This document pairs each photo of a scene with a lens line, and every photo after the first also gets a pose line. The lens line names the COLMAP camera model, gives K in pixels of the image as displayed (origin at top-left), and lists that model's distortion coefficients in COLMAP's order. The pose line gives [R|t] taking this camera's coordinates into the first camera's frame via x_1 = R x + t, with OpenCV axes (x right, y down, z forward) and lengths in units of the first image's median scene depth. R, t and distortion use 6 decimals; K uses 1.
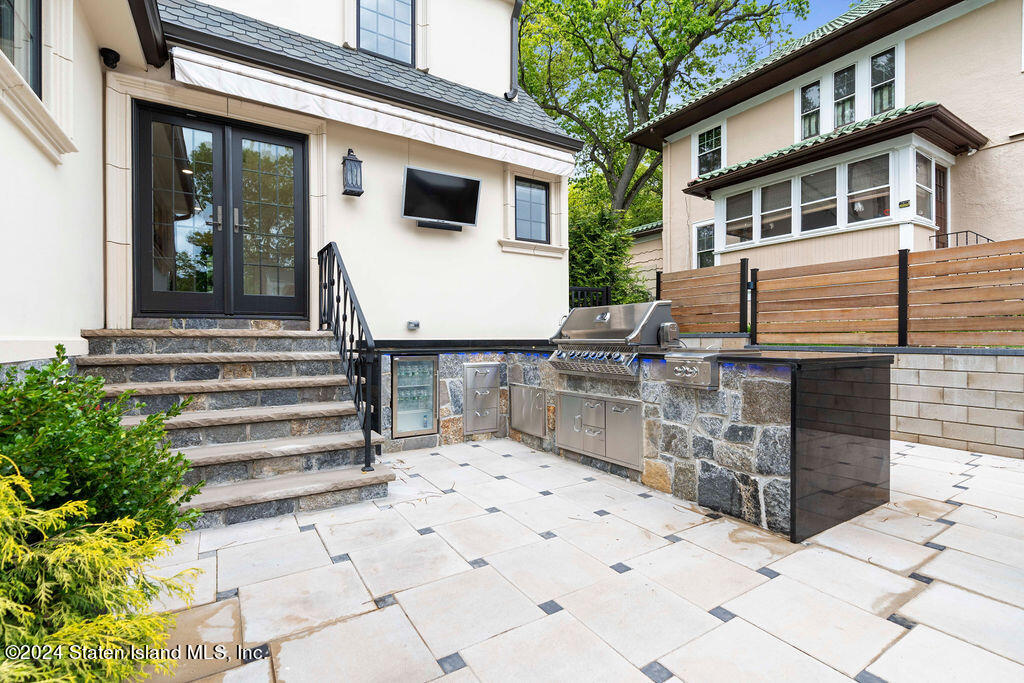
lens RADIAL K [[457.9, 0, 511.3], [0, 457.9, 342.3], [0, 0, 1]] dist [-0.006802, 0.003046]
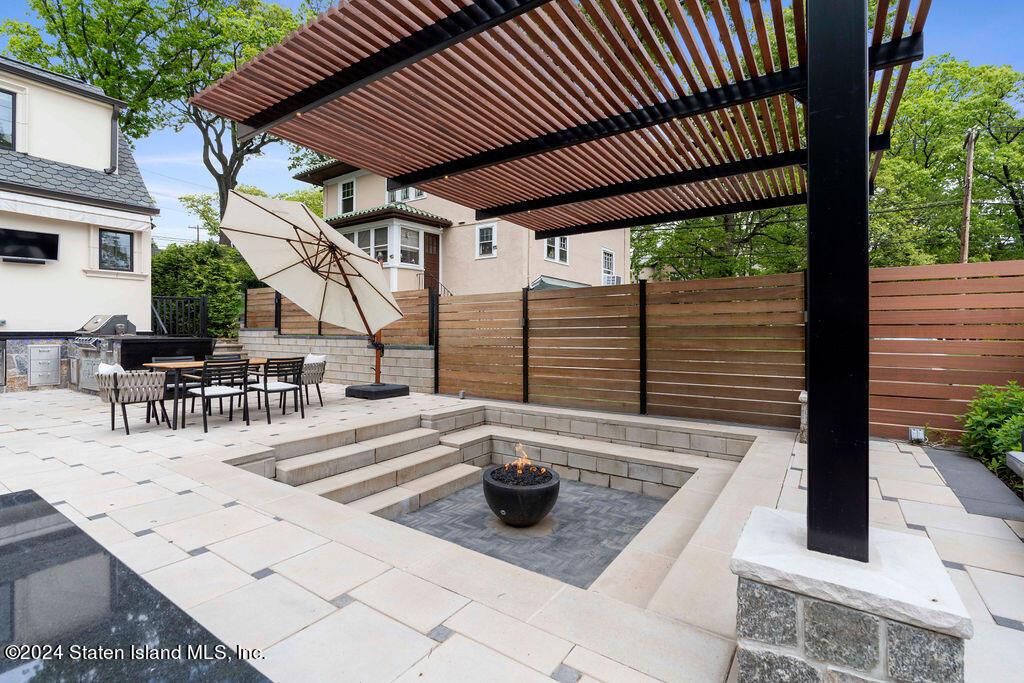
lens RADIAL K [[457.9, 0, 506.5], [0, 457.9, 333.5], [0, 0, 1]] dist [-0.006802, 0.003046]
pose [[0.921945, 0.001252, 0.387318, 0.829495], [-0.001542, 0.999999, 0.000437, -0.002272], [-0.387317, -0.001000, 0.921946, -1.201903]]
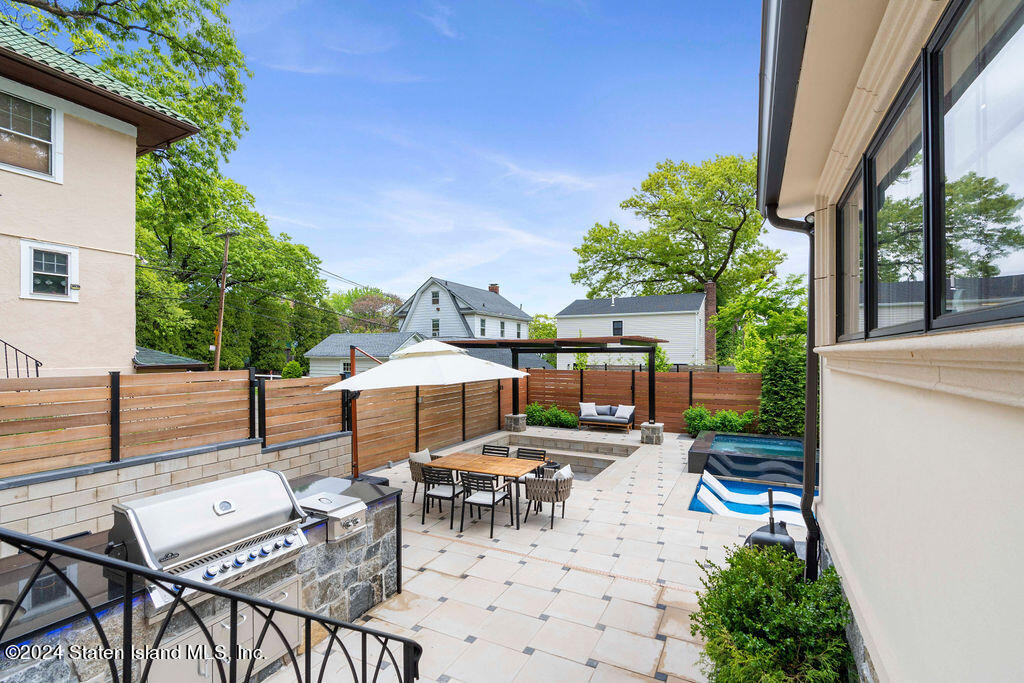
lens RADIAL K [[457.9, 0, 518.2], [0, 457.9, 360.1], [0, 0, 1]] dist [-0.006802, 0.003046]
pose [[-0.512144, -0.007765, 0.858865, -0.549287], [0.007340, 0.999883, 0.013418, -0.235938], [-0.858868, 0.013176, -0.512027, 0.726981]]
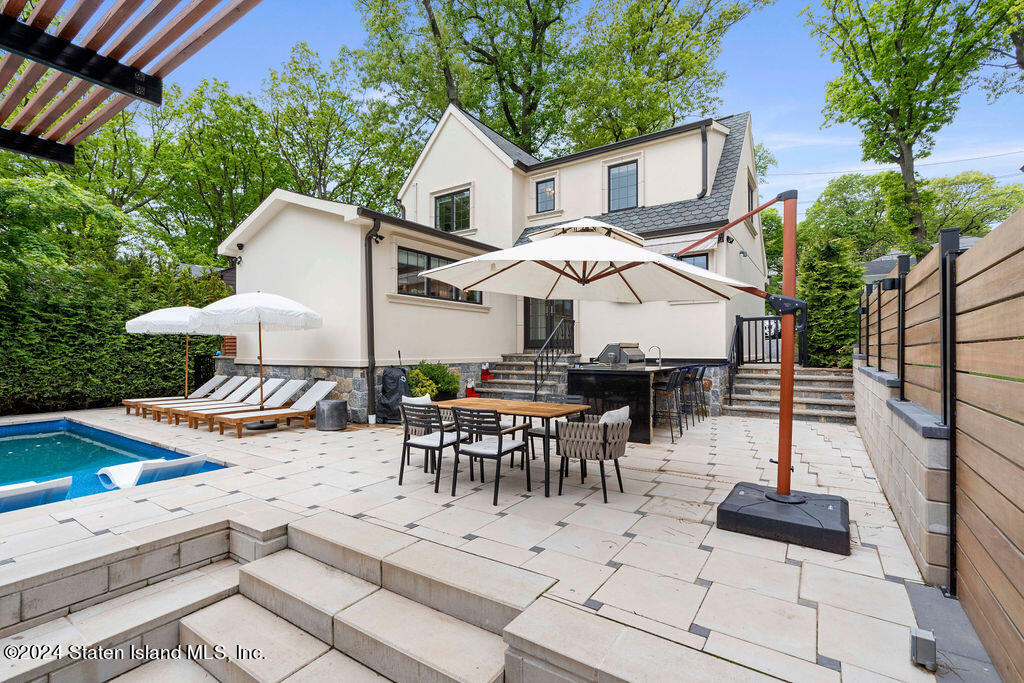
lens RADIAL K [[457.9, 0, 492.4], [0, 457.9, 349.3], [0, 0, 1]] dist [-0.006802, 0.003046]
pose [[0.423468, -0.004084, -0.905902, 1.402274], [-0.002325, 0.999982, -0.005595, -0.031958], [0.905908, 0.004476, 0.423451, -0.328568]]
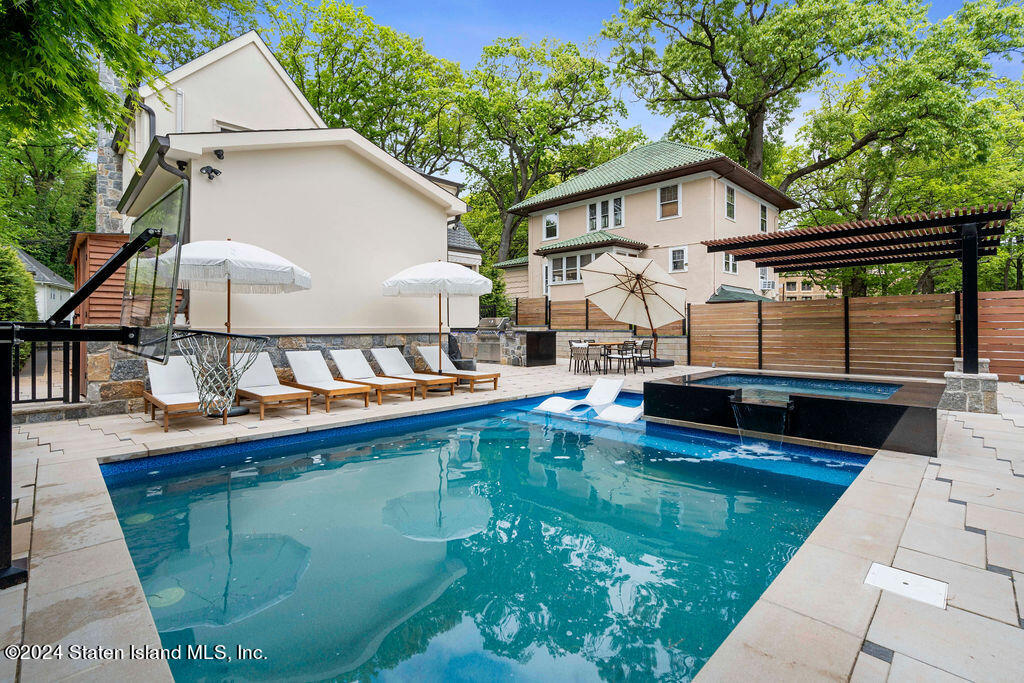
lens RADIAL K [[457.9, 0, 514.5], [0, 457.9, 332.4], [0, 0, 1]] dist [-0.006802, 0.003046]
pose [[0.974567, -0.002815, 0.224079, -0.322226], [0.001256, 0.999974, 0.007096, 0.004432], [-0.224093, -0.006634, 0.974545, -1.922965]]
